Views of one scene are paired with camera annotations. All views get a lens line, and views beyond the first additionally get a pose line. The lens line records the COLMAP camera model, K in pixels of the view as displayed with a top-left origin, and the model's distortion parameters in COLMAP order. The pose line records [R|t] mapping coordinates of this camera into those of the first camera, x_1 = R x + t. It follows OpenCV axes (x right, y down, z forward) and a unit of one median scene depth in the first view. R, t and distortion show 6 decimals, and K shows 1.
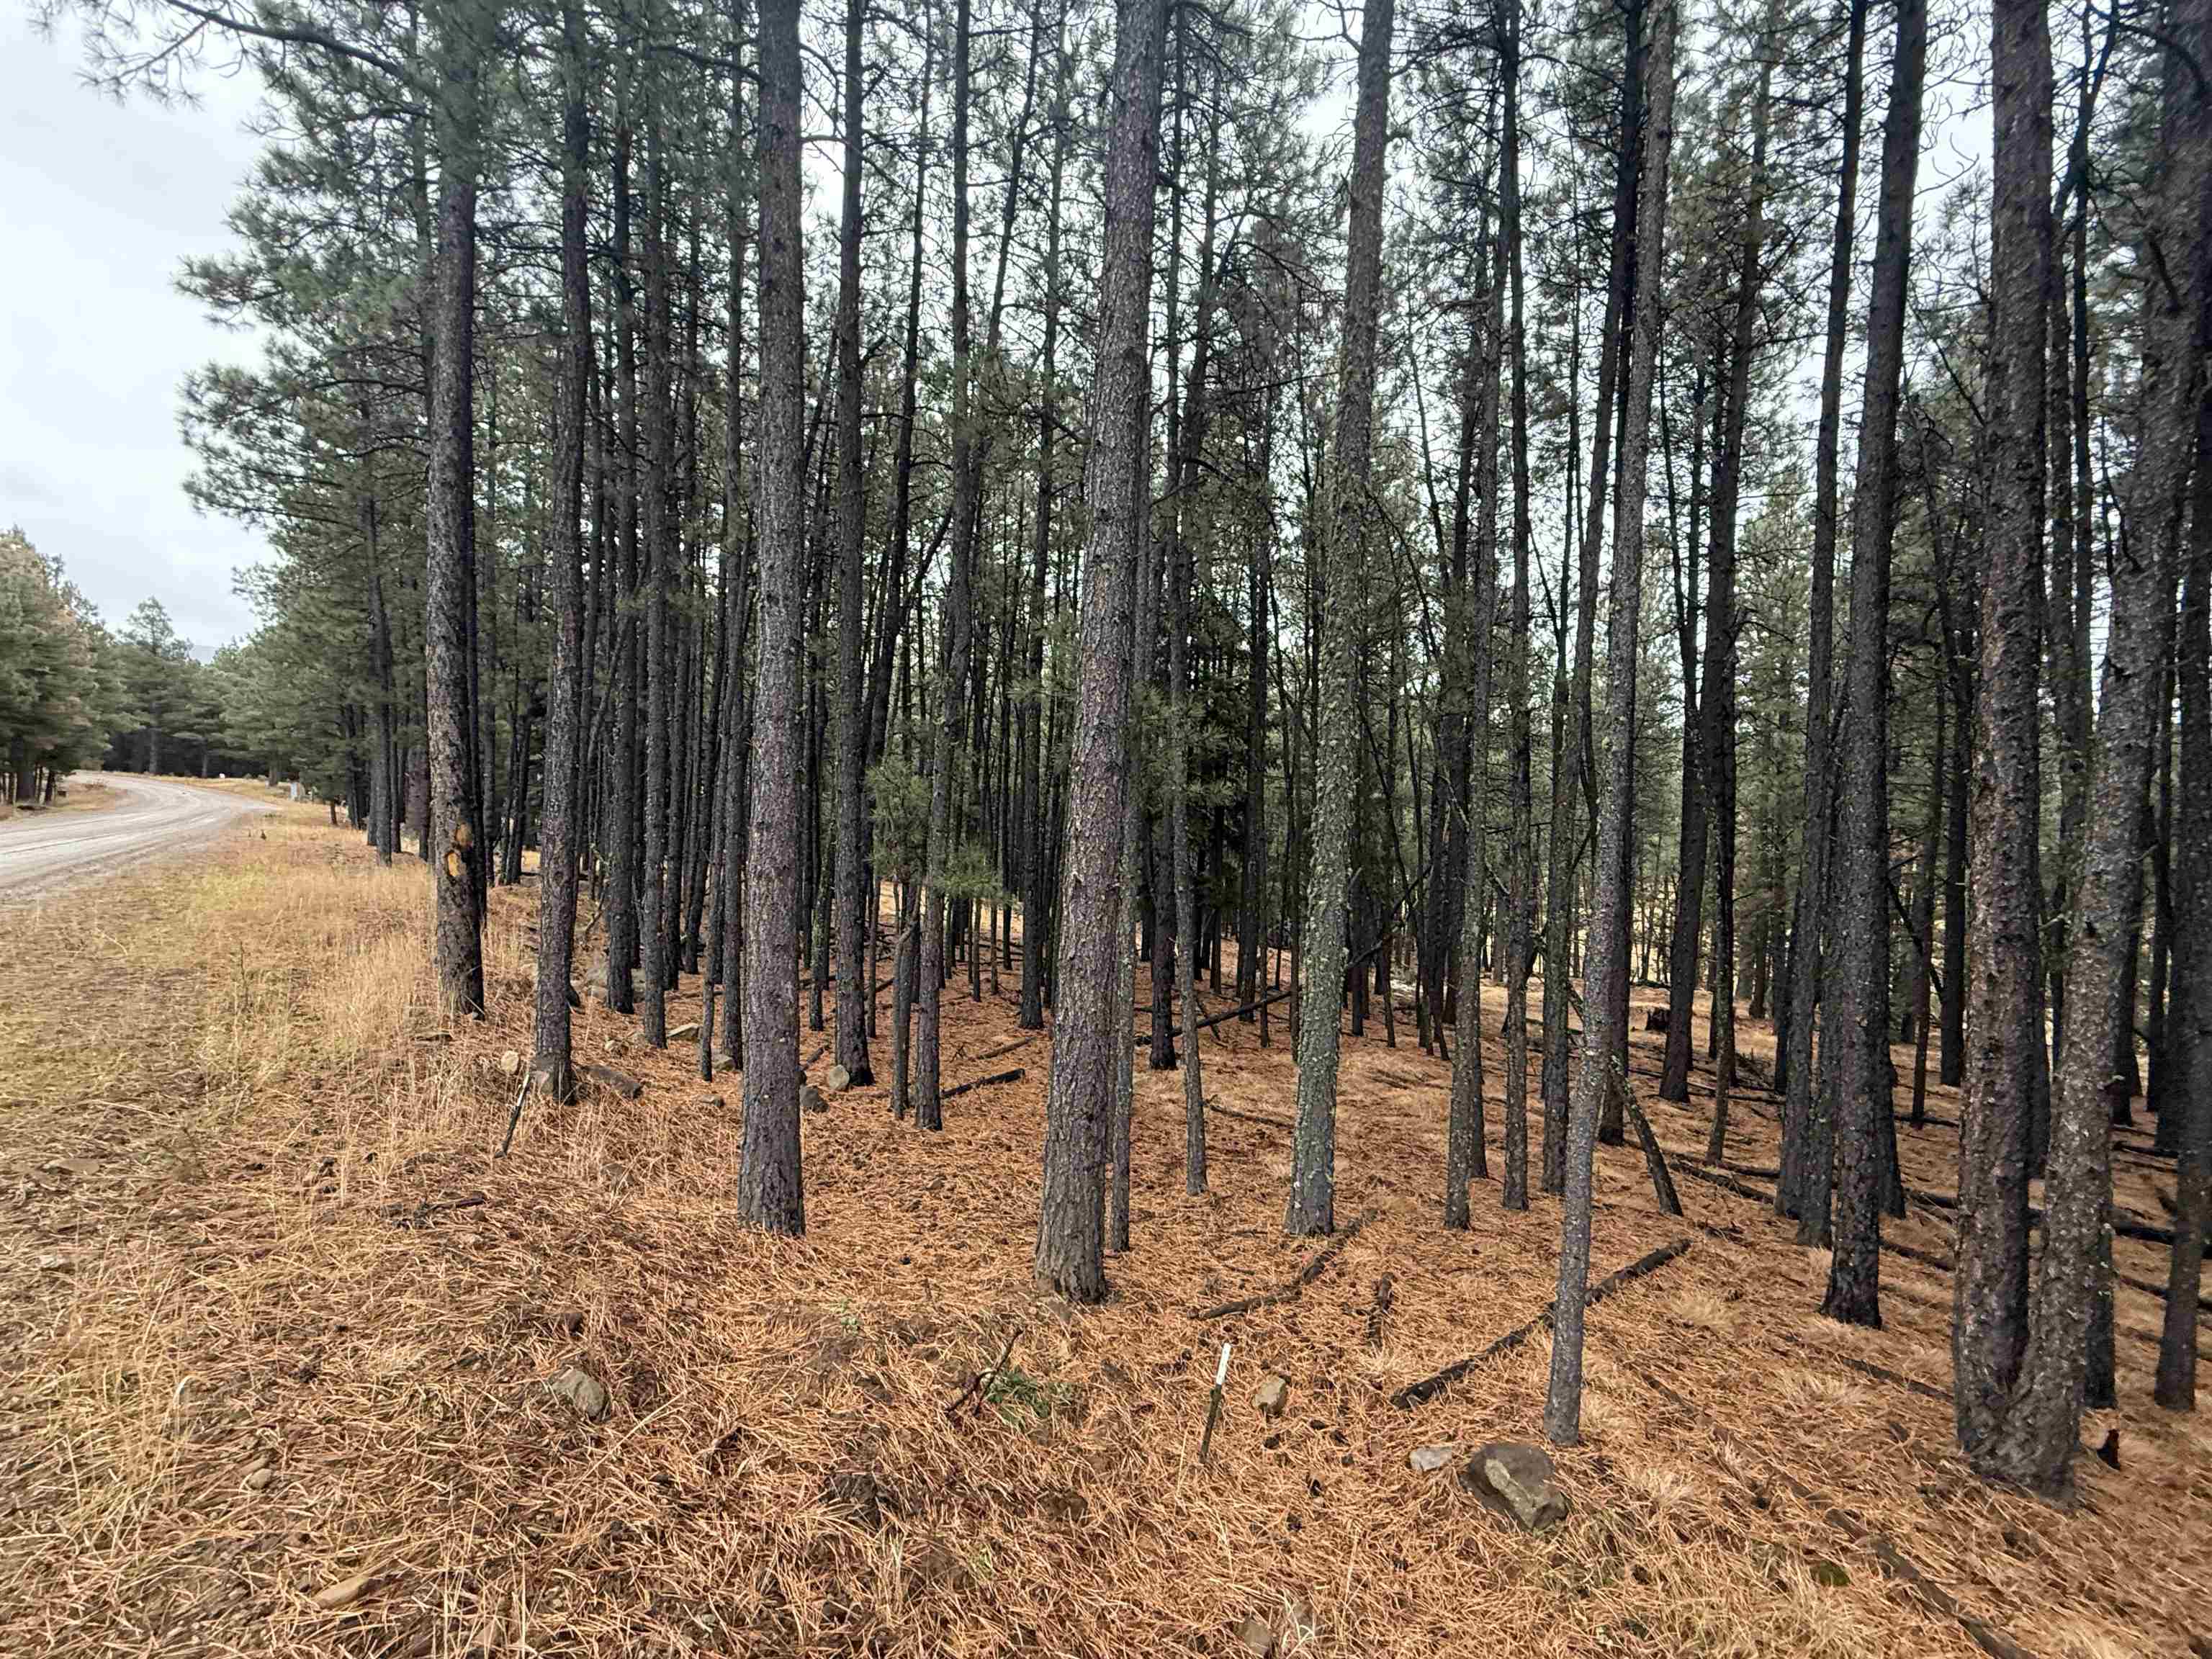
lens RADIAL K [[899.9, 0, 1073.1], [0, 899.9, 826.4], [0, 0, 1]] dist [-0.000862, 0.000321]
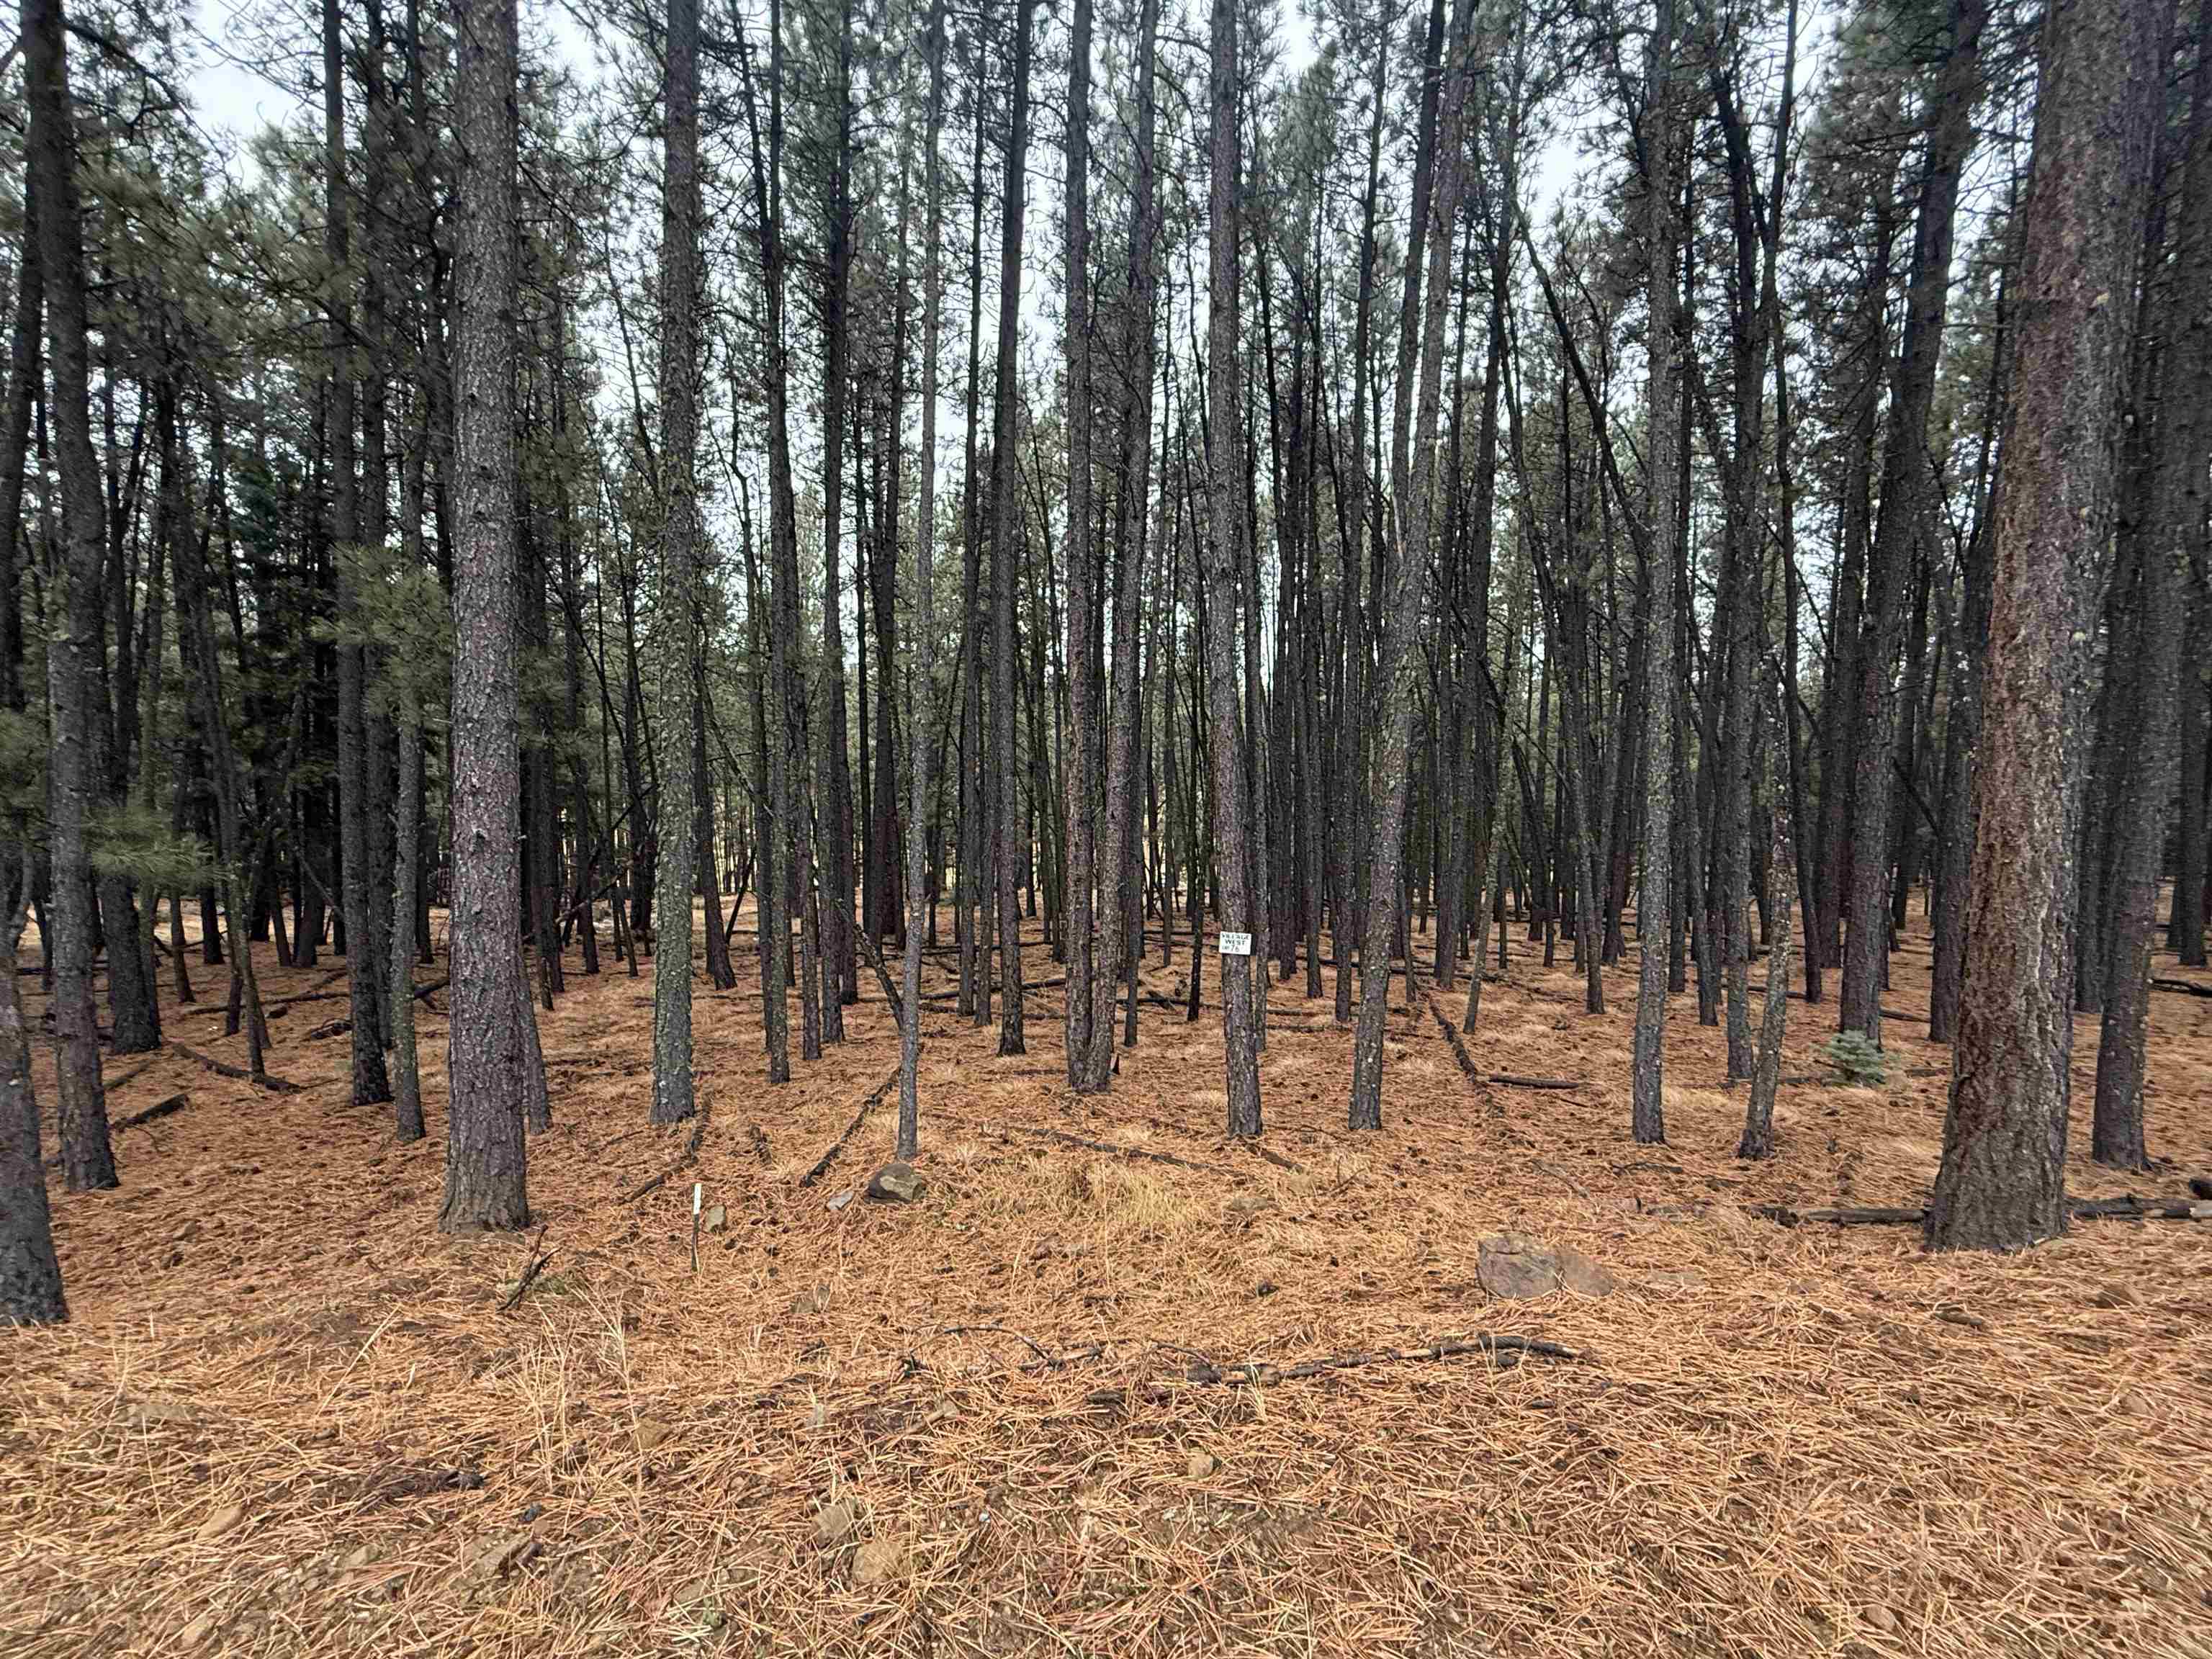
lens RADIAL K [[904.2, 0, 1128.1], [0, 904.2, 835.3], [0, 0, 1]] dist [0.000569, 0.000302]
pose [[0.599825, -0.086413, 0.795452, -0.366532], [0.012422, 0.995037, 0.098728, -0.032363], [-0.800035, -0.049338, 0.597921, -0.197077]]
